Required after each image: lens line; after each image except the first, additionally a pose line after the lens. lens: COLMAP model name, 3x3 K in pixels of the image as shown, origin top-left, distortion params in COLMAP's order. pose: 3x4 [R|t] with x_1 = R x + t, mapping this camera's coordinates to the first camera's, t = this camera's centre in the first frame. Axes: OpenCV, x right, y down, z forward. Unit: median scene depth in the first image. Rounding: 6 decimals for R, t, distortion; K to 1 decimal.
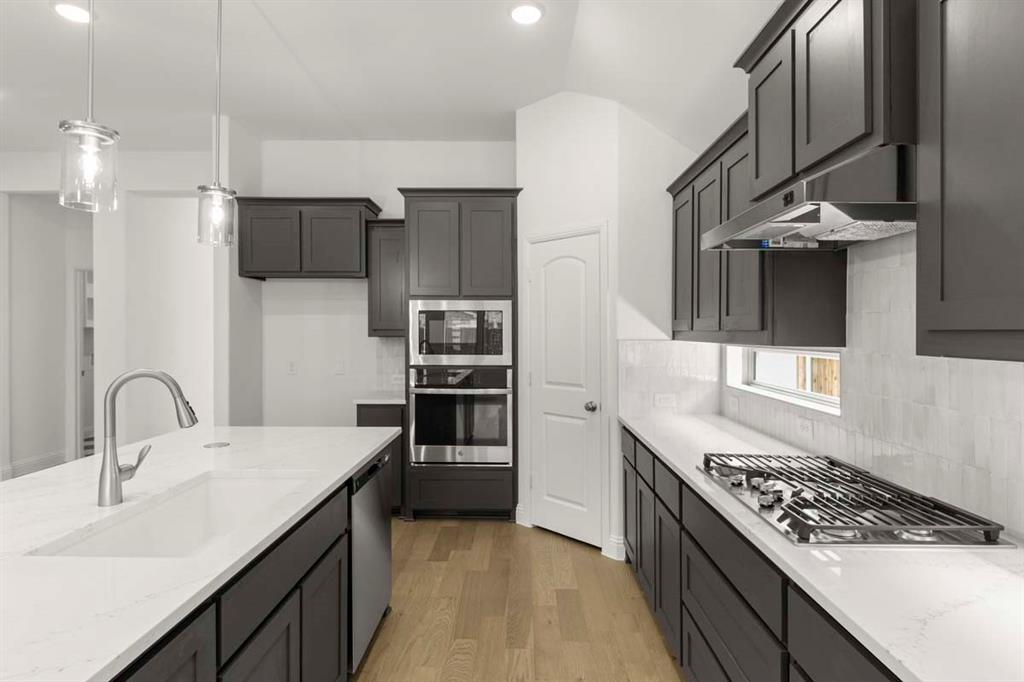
lens RADIAL K [[547.3, 0, 512.0], [0, 547.3, 341.0], [0, 0, 1]] dist [0.000381, 0.000016]
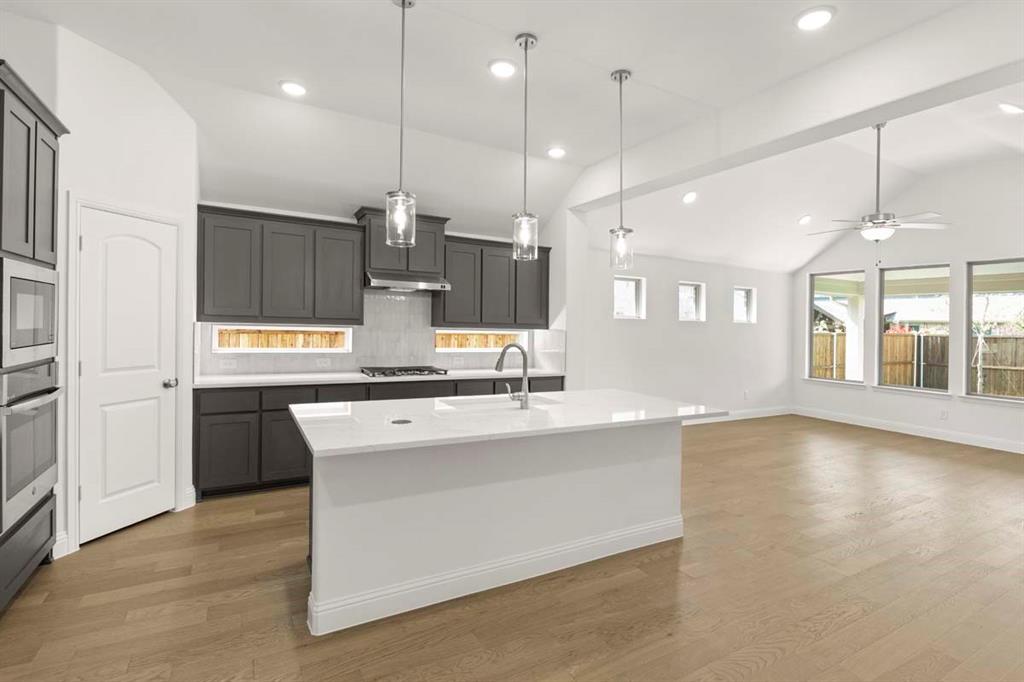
lens RADIAL K [[482.8, 0, 514.0], [0, 482.8, 320.7], [0, 0, 1]] dist [0.000614, -0.000501]
pose [[-0.508925, -0.011247, 0.860737, -0.951412], [-0.012869, 0.999902, 0.005456, -0.018035], [-0.860714, -0.008300, -0.509020, 0.829349]]
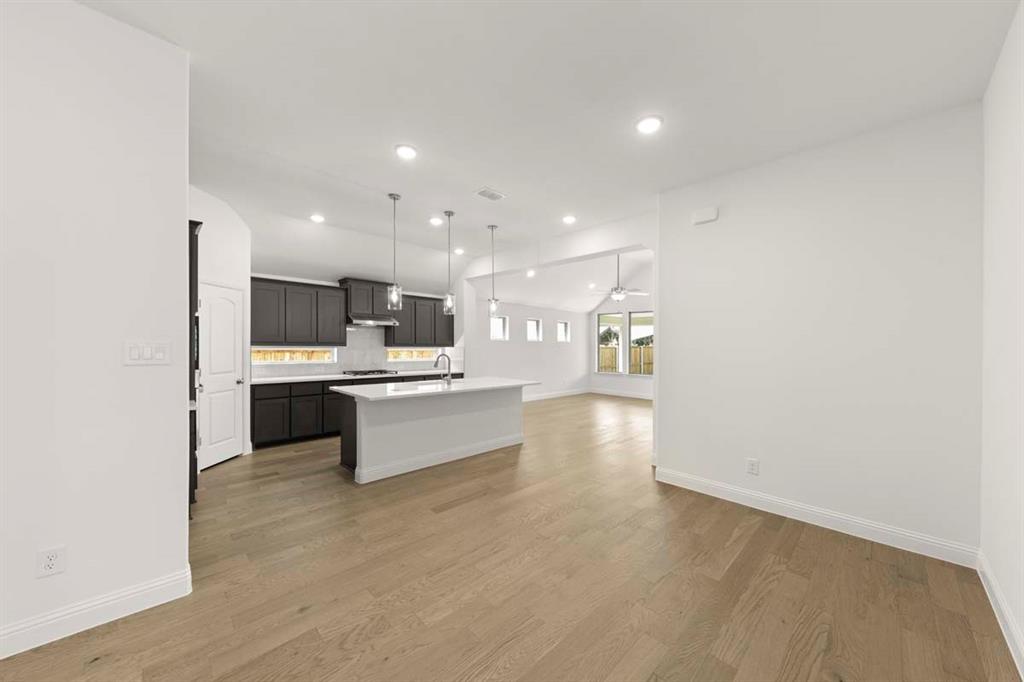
lens RADIAL K [[366.1, 0, 512.0], [0, 366.1, 341.0], [0, 0, 1]] dist [0.000423, 0.000009]
pose [[-0.714786, -0.007004, 0.699308, -1.306567], [-0.004020, 0.999974, 0.005907, -0.029312], [-0.699331, 0.001411, -0.714796, 1.151127]]
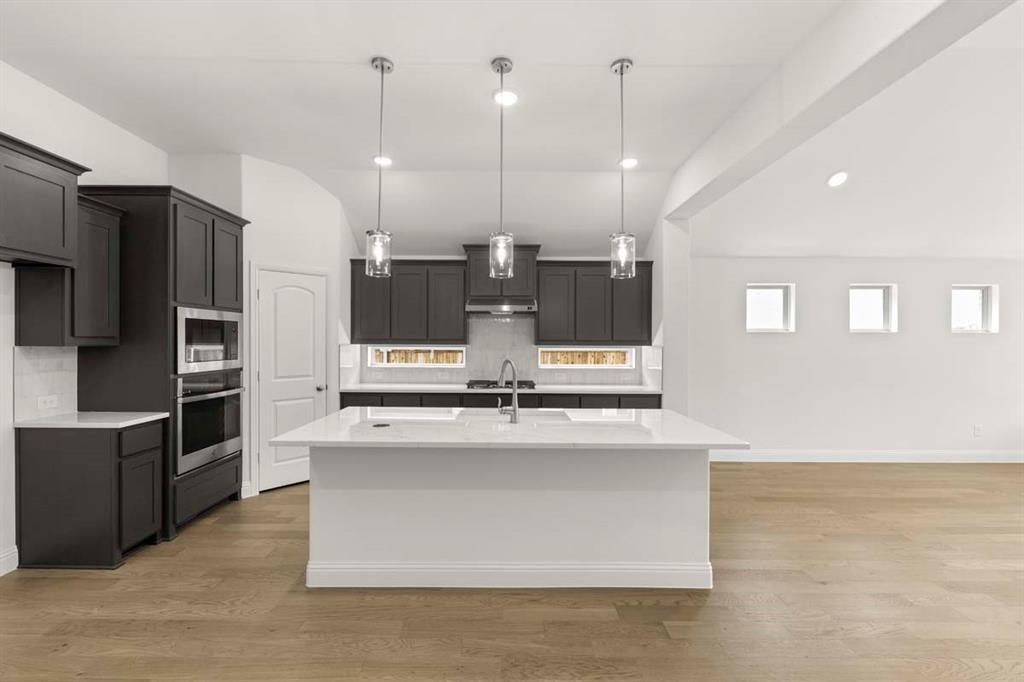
lens RADIAL K [[430.0, 0, 512.0], [0, 430.0, 341.0], [0, 0, 1]] dist [-0.001916, -0.000135]
pose [[-0.025607, -0.005237, 0.999658, -0.997982], [0.013250, 0.999897, 0.005578, -0.011369], [-0.999584, 0.013388, -0.025535, 0.450174]]
